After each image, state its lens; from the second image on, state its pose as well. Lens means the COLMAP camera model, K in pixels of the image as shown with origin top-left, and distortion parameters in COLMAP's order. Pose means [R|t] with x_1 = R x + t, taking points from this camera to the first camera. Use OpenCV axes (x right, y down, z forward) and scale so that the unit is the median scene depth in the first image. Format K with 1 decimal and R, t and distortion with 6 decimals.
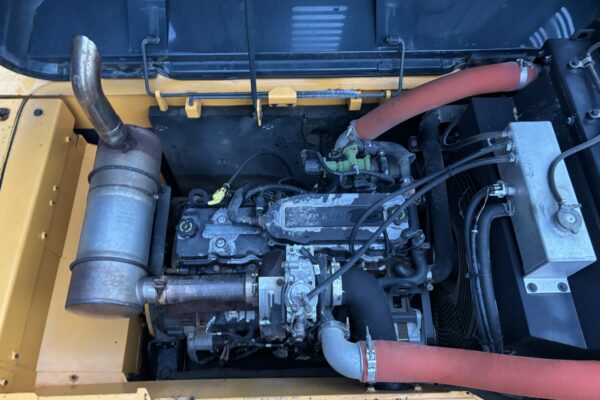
lens RADIAL K [[429.4, 0, 300.2], [0, 429.4, 221.4], [0, 0, 1]] dist [0.004495, -0.004061]
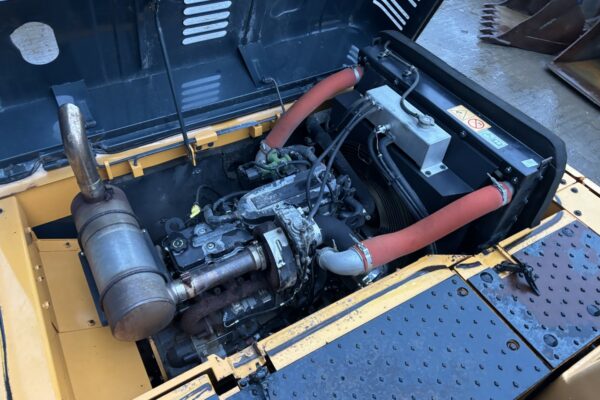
lens RADIAL K [[429.4, 0, 300.2], [0, 429.4, 221.4], [0, 0, 1]] dist [0.004495, -0.004061]
pose [[0.870016, -0.339440, 0.357565, -0.373275], [0.423240, 0.886181, -0.188553, 0.322018], [-0.252865, 0.315380, 0.914656, -0.190079]]
